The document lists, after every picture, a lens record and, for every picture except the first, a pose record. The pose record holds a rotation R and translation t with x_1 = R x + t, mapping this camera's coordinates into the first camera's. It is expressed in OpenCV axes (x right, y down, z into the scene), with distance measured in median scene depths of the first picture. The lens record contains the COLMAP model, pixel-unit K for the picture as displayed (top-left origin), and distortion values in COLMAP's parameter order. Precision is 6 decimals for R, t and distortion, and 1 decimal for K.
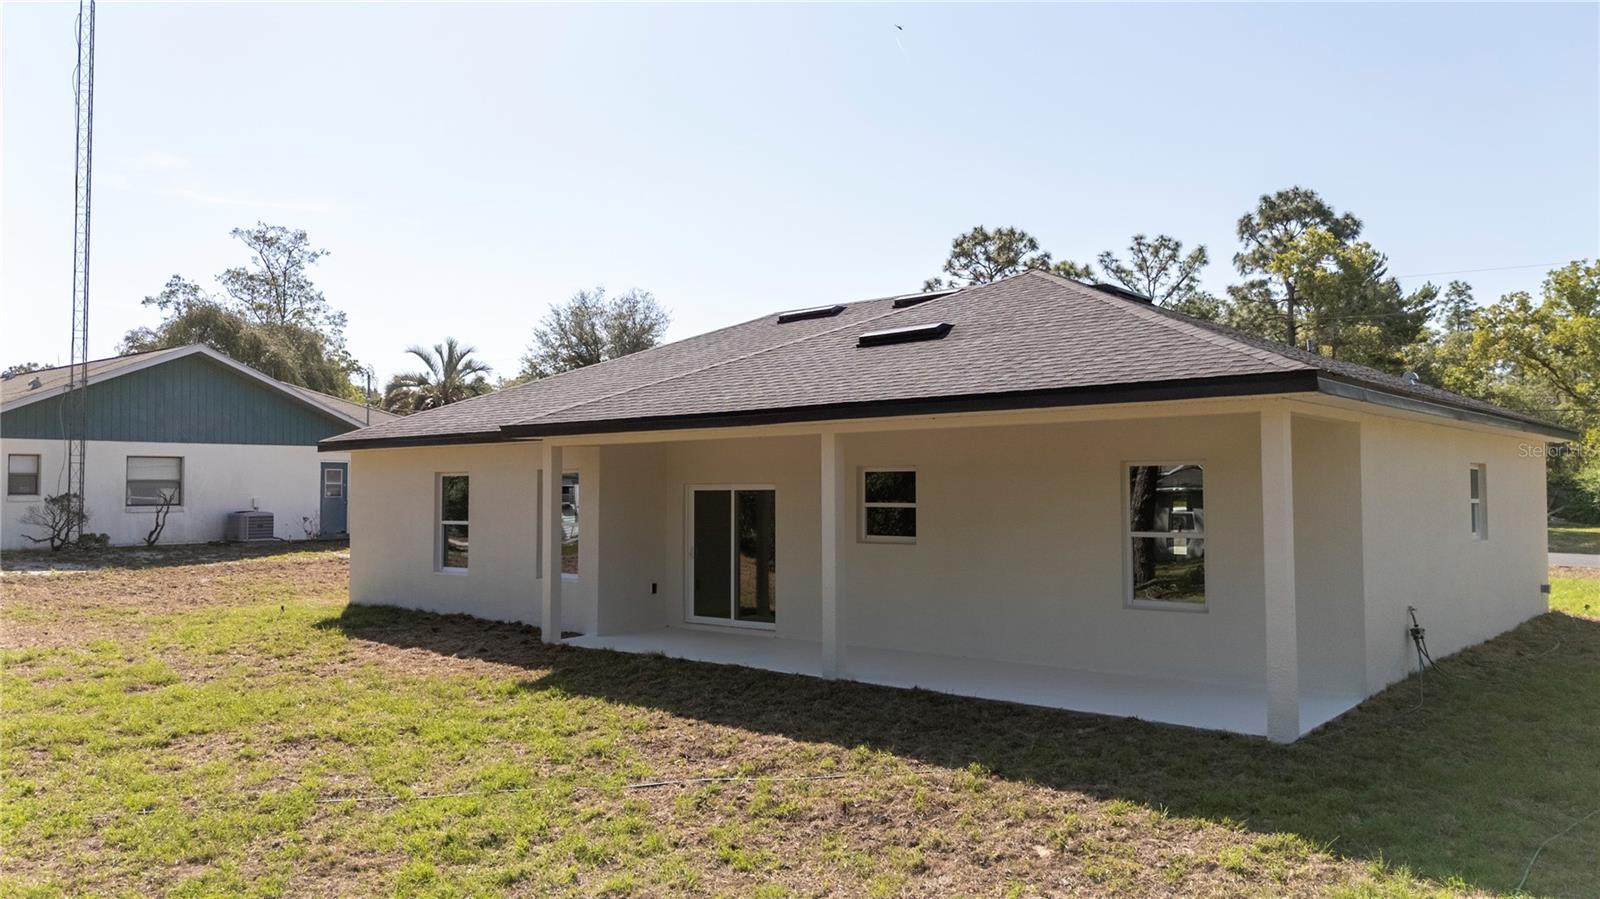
lens RADIAL K [[1183.4, 0, 807.2], [0, 1183.4, 445.8], [0, 0, 1]] dist [0.074831, -0.084486]
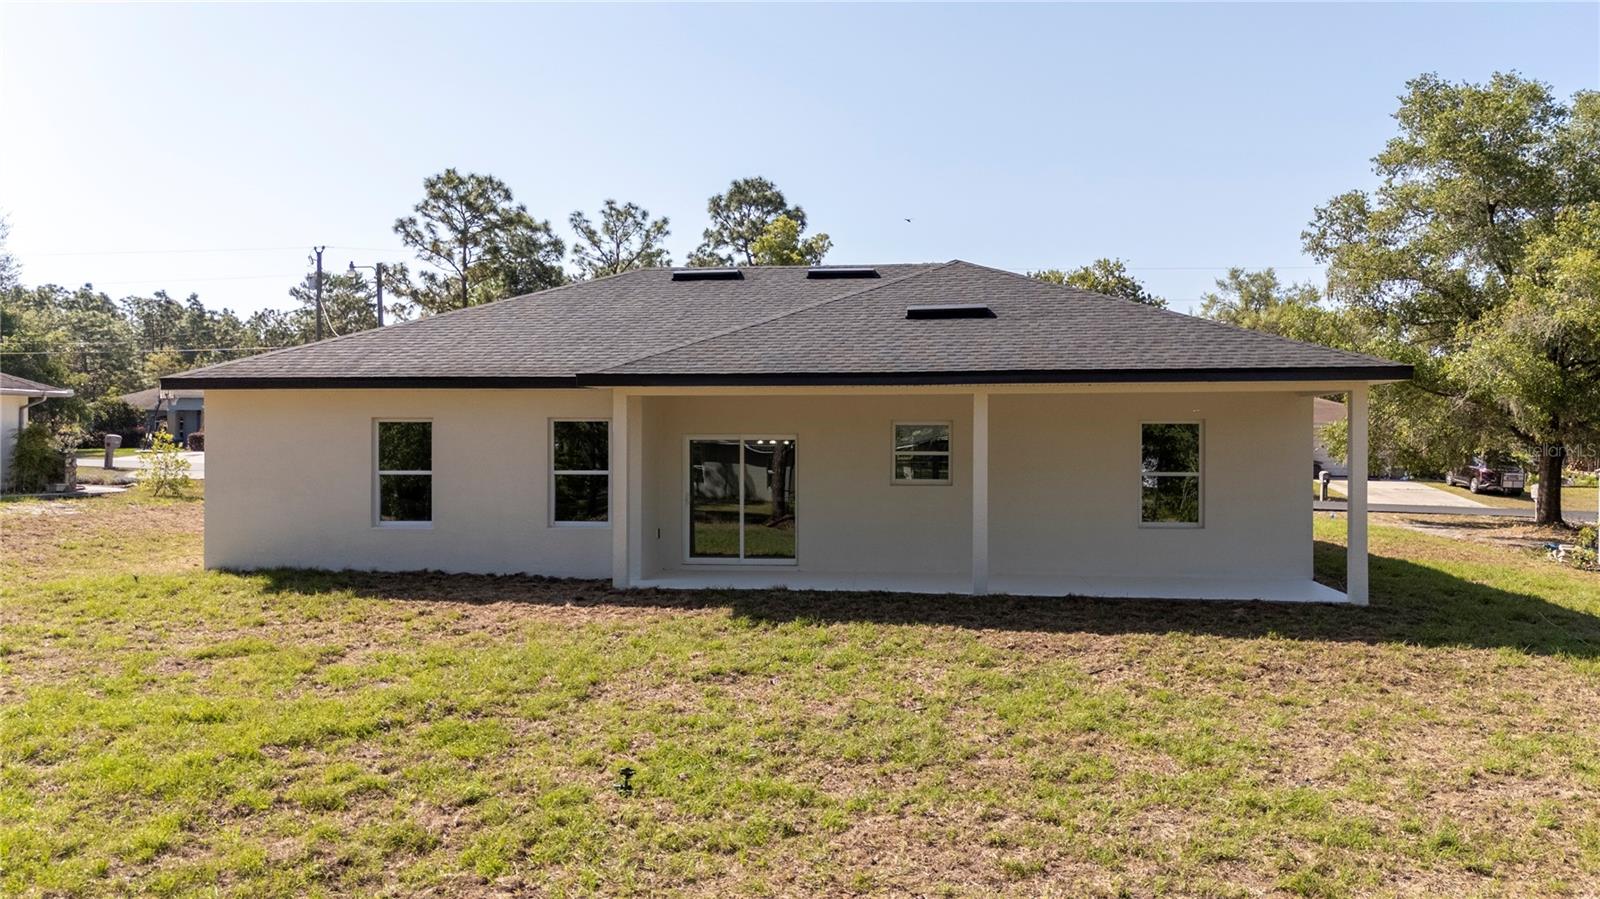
lens RADIAL K [[1183.4, 0, 807.2], [0, 1183.4, 445.8], [0, 0, 1]] dist [0.074831, -0.084486]
pose [[0.830109, 0.003901, 0.557588, -0.185375], [-0.027114, 0.999075, 0.033376, 0.001526], [-0.556942, -0.042824, 0.829446, 0.020822]]
